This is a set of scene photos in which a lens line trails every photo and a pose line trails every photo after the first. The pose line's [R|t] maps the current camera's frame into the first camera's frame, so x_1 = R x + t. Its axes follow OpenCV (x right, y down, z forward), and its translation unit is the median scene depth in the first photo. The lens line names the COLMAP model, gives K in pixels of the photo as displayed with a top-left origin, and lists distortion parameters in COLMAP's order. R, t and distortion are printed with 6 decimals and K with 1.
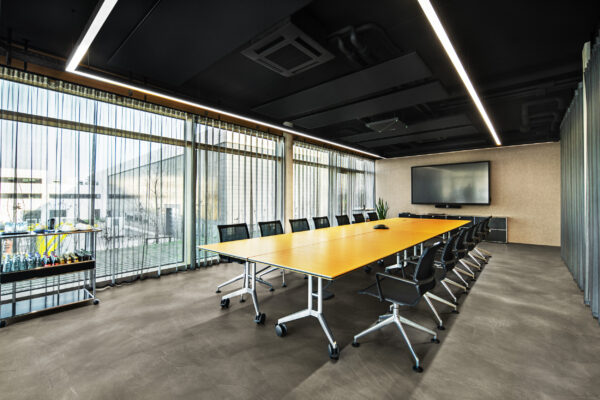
lens RADIAL K [[262.4, 0, 298.2], [0, 262.4, 197.6], [0, 0, 1]] dist [0.001516, 0.000286]
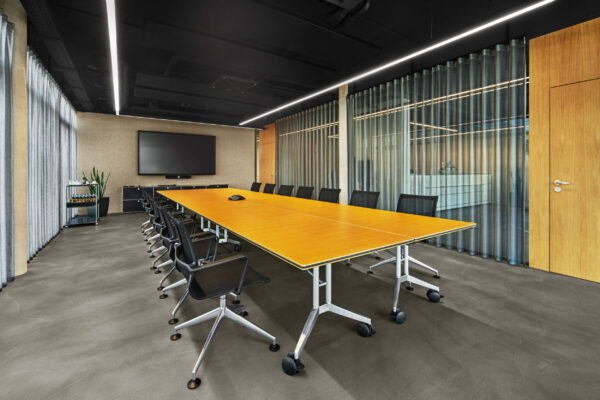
lens RADIAL K [[262.4, 0, 298.2], [0, 262.4, 197.6], [0, 0, 1]] dist [0.001516, 0.000286]
pose [[0.266022, -0.093584, 0.959414, -1.061774], [-0.005473, 0.995114, 0.098584, 0.042210], [-0.963951, -0.031477, 0.264210, 1.251779]]
